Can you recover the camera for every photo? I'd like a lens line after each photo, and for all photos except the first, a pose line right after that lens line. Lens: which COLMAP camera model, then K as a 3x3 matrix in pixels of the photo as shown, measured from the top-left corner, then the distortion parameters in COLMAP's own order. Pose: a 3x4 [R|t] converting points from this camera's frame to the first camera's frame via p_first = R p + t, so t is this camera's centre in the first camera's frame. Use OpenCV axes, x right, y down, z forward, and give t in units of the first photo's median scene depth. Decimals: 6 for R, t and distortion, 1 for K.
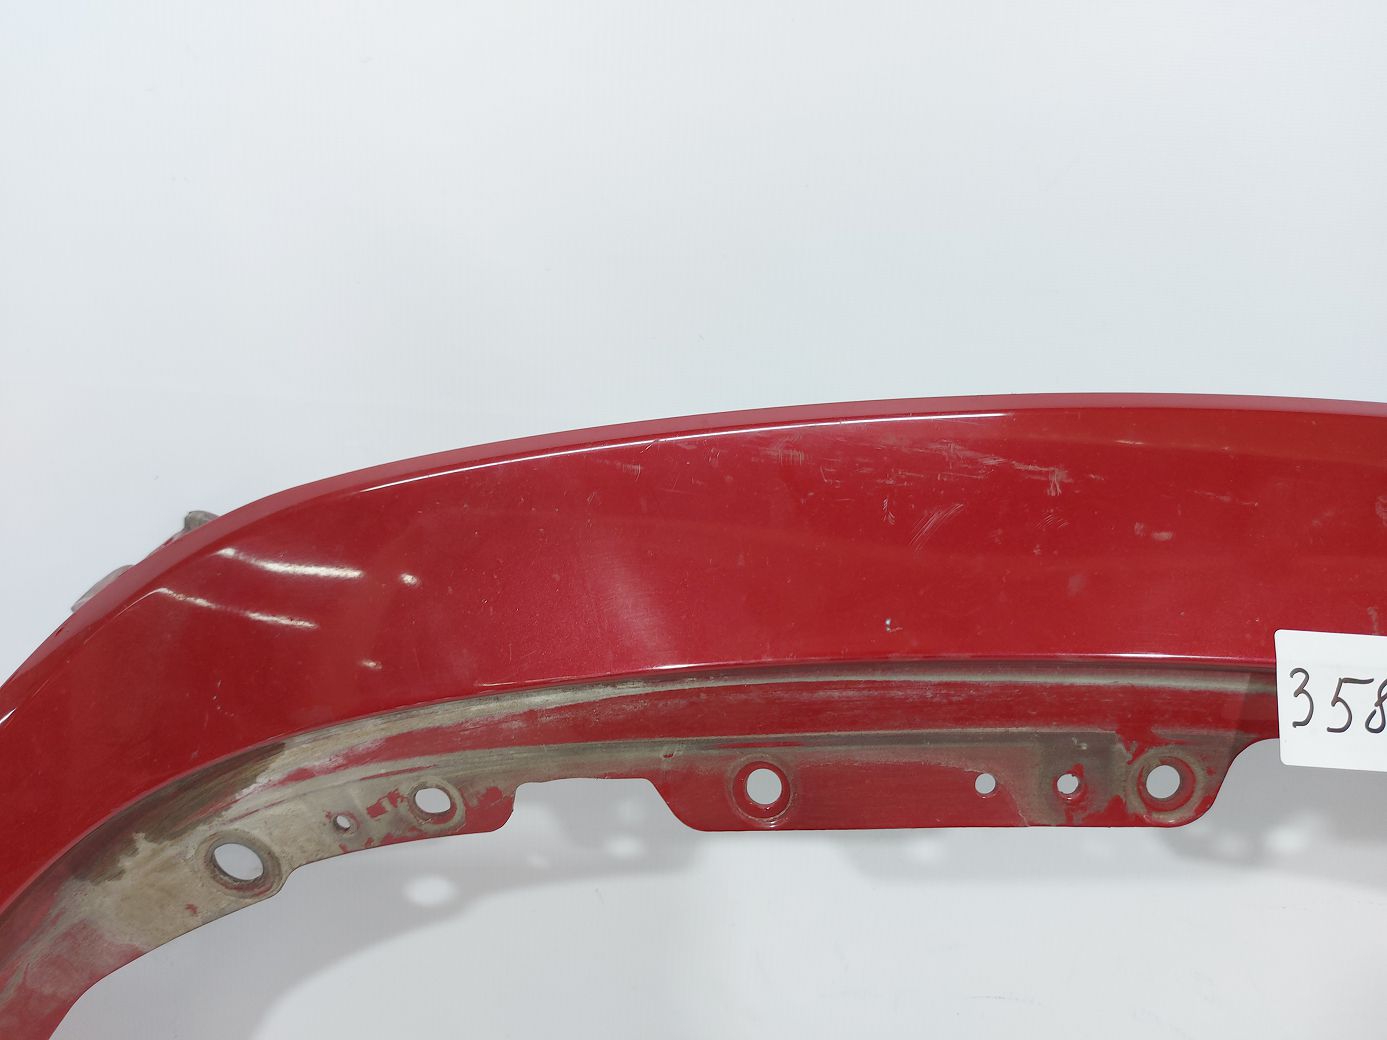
lens RADIAL K [[962.4, 0, 693.5], [0, 962.4, 520.0], [0, 0, 1]] dist [0.044641, -0.076271]
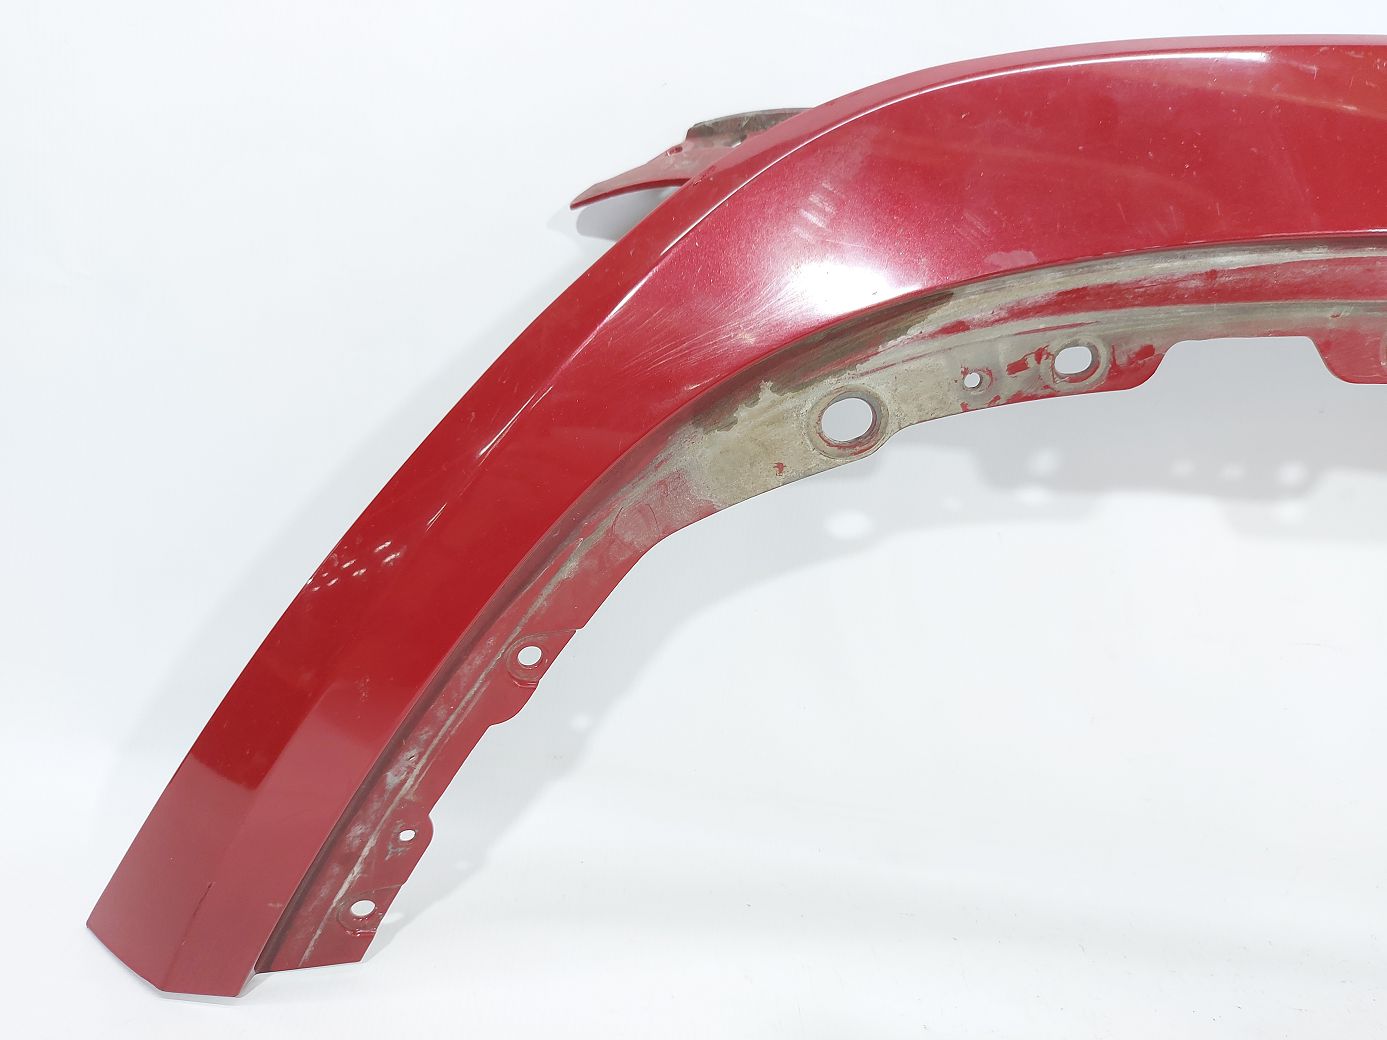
lens RADIAL K [[962.4, 0, 693.5], [0, 962.4, 520.0], [0, 0, 1]] dist [0.044641, -0.076271]
pose [[0.986458, 0.075582, 0.145560, -0.877652], [-0.091187, 0.990420, 0.103699, 0.409791], [-0.136327, -0.115568, 0.983900, -0.058361]]
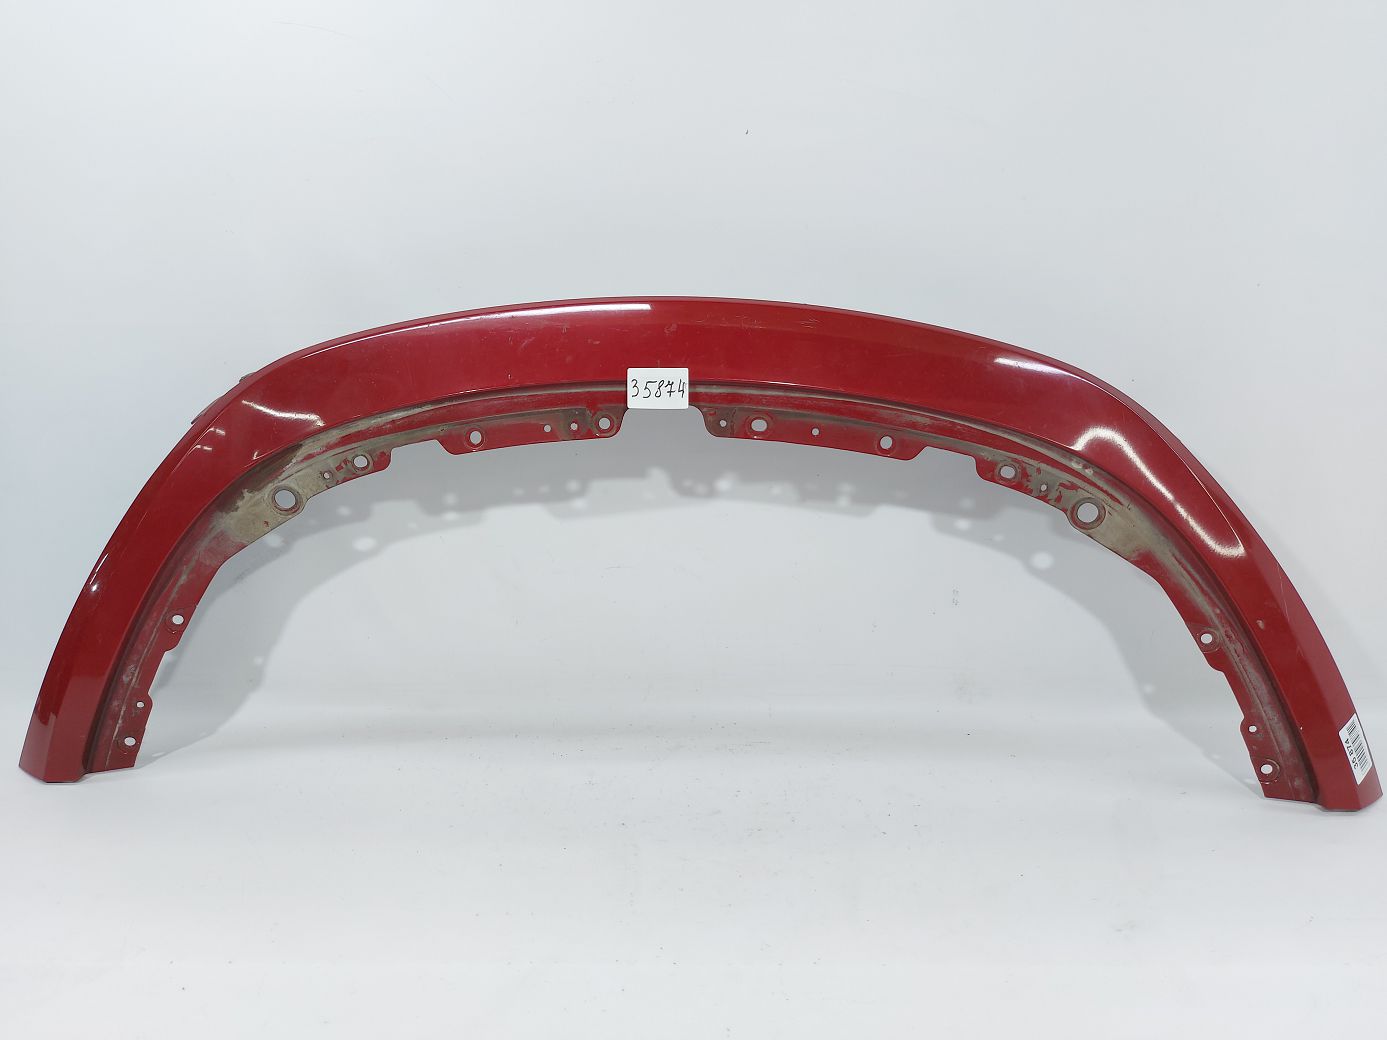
lens RADIAL K [[900.2, 0, 693.5], [0, 900.2, 520.0], [0, 0, 1]] dist [0.026176, -0.065807]
pose [[0.992367, -0.071773, 0.100281, 0.407020], [0.067557, 0.996708, 0.044826, 0.416376], [-0.103168, -0.037709, 0.993949, -1.680382]]
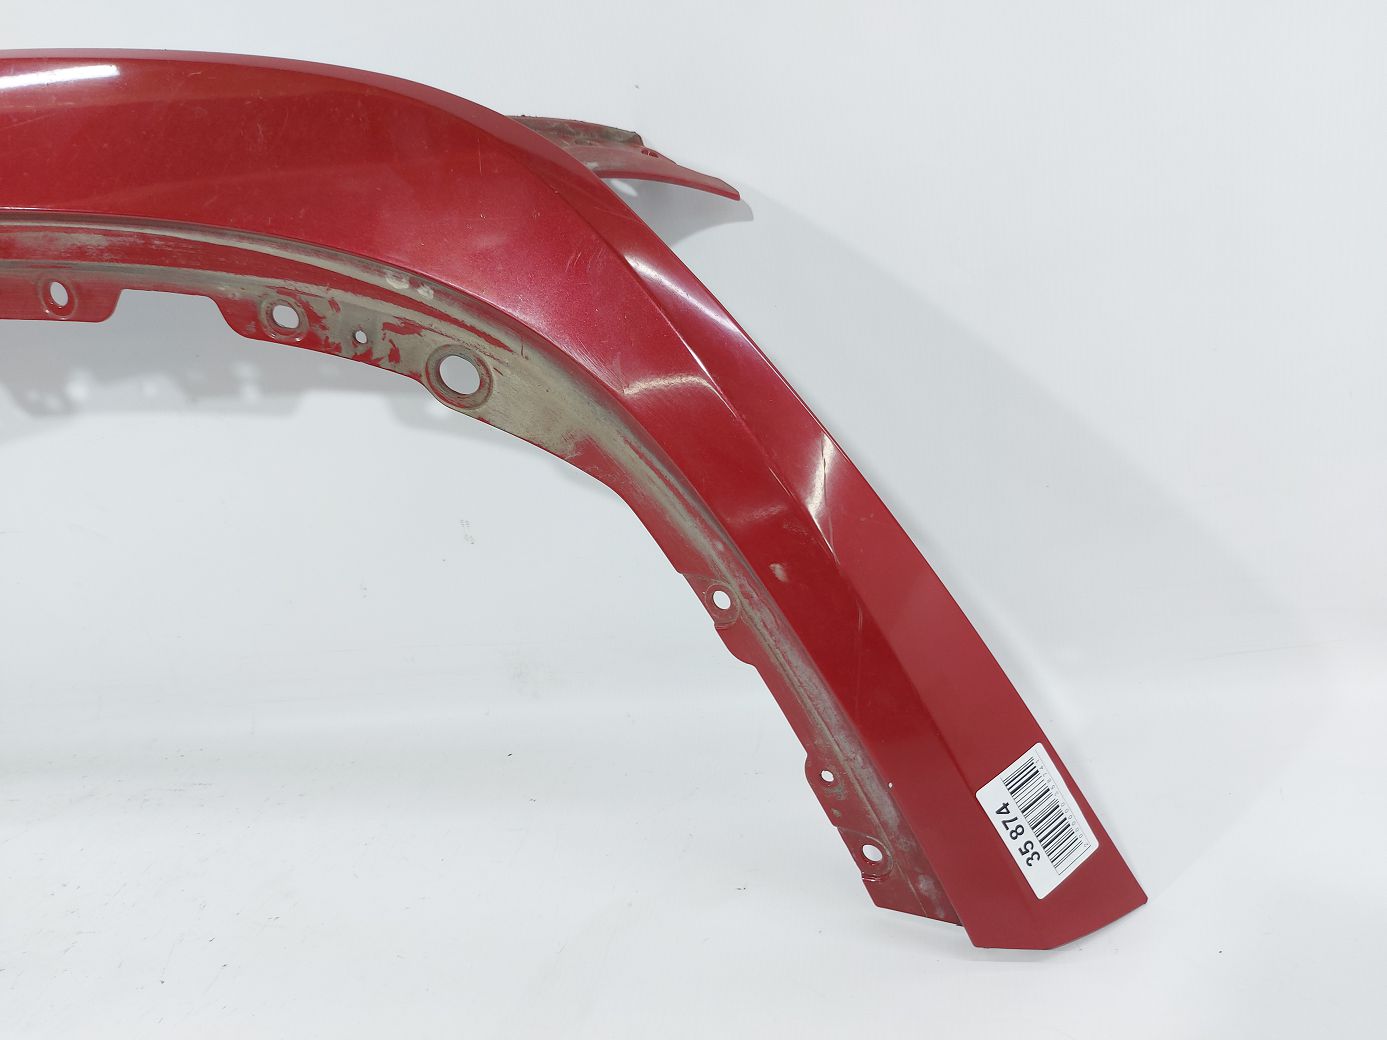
lens RADIAL K [[962.4, 0, 693.5], [0, 962.4, 520.0], [0, 0, 1]] dist [0.044641, -0.076271]
pose [[0.975177, -0.180568, -0.128157, 2.280479], [0.199453, 0.967691, 0.154249, 0.645528], [0.096164, -0.175981, 0.979685, -0.580459]]
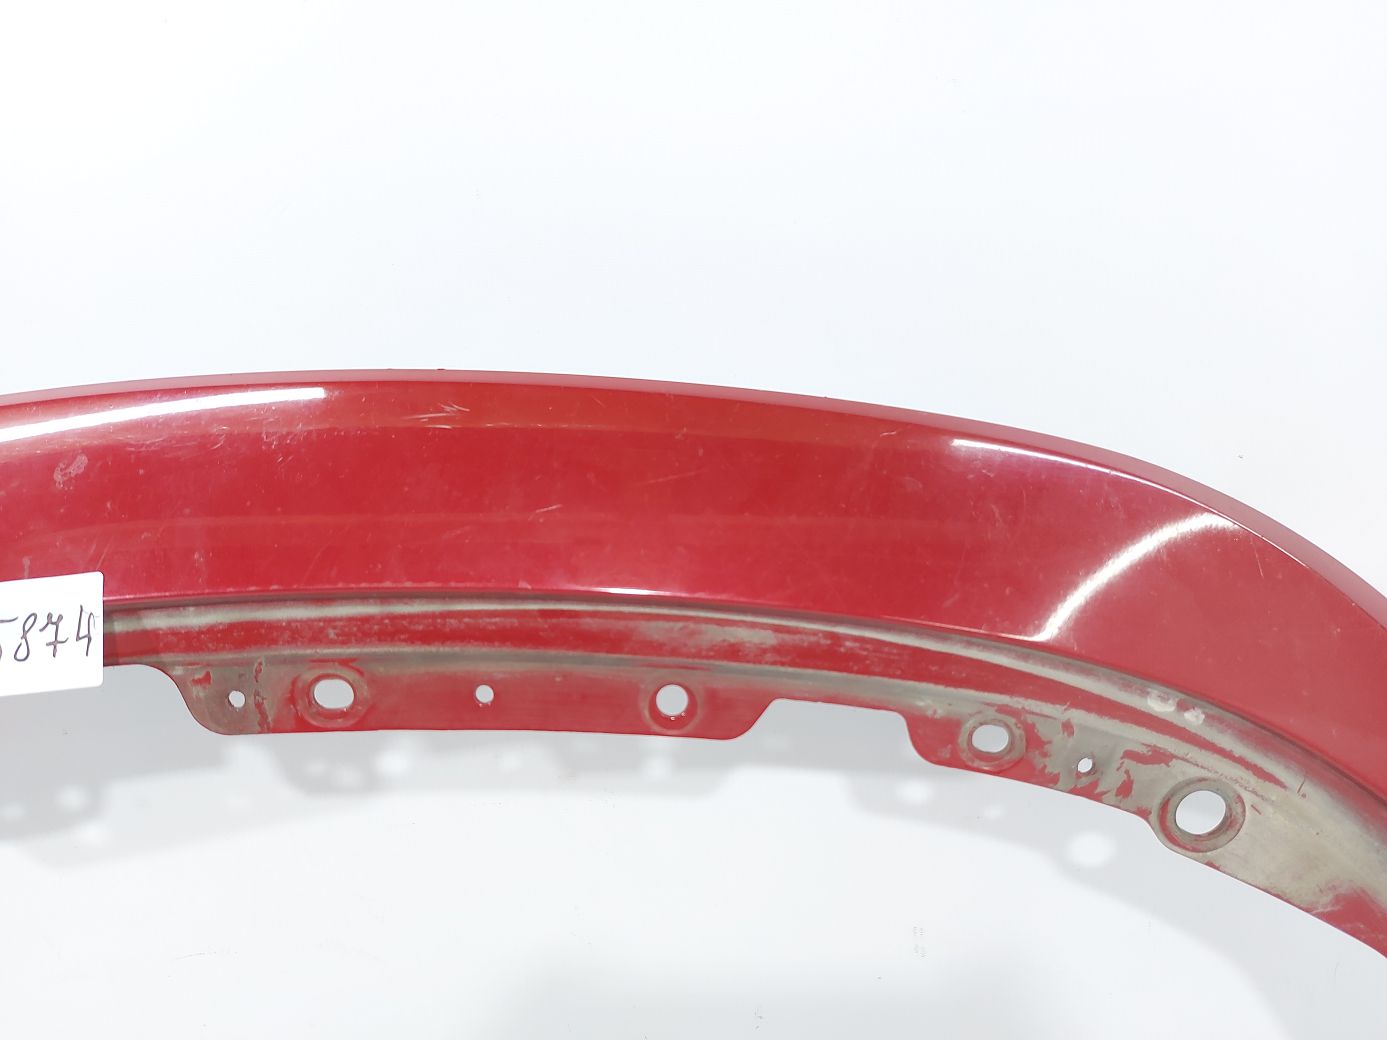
lens RADIAL K [[962.4, 0, 693.5], [0, 962.4, 520.0], [0, 0, 1]] dist [0.044641, -0.076271]
pose [[0.977543, -0.165565, 0.130380, 1.140141], [0.169932, 0.985187, -0.023036, 0.181700], [-0.124634, 0.044674, 0.991197, -0.250901]]
